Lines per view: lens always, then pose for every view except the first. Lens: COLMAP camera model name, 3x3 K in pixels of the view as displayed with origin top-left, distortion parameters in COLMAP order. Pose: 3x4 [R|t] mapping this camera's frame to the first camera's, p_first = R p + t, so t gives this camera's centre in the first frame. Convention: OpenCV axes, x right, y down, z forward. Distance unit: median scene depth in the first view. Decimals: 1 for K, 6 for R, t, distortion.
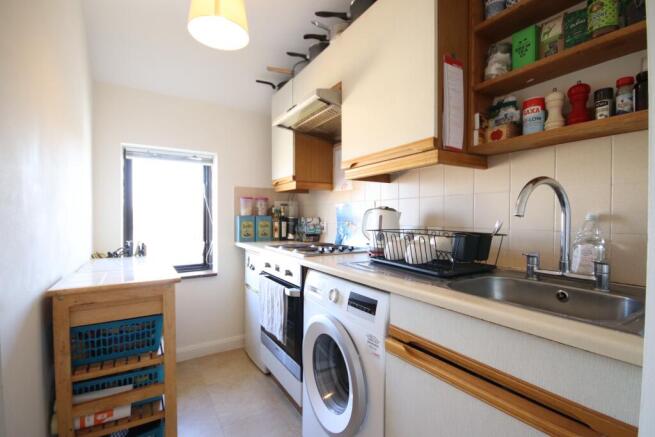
lens RADIAL K [[306.2, 0, 327.5], [0, 306.2, 218.5], [0, 0, 1]] dist [-0.000066, -0.000165]
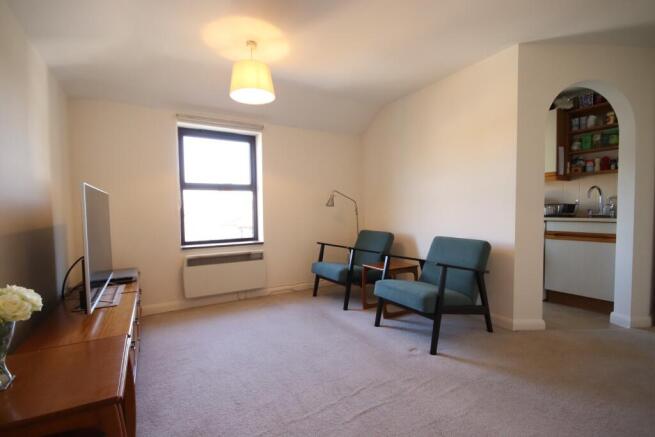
lens RADIAL K [[306.2, 0, 327.5], [0, 306.2, 218.5], [0, 0, 1]] dist [-0.000066, -0.000165]
pose [[0.999040, -0.003112, -0.043694, -1.748049], [0.004097, 0.999739, 0.022470, 0.115713], [0.043613, -0.022627, 0.998792, -2.100108]]
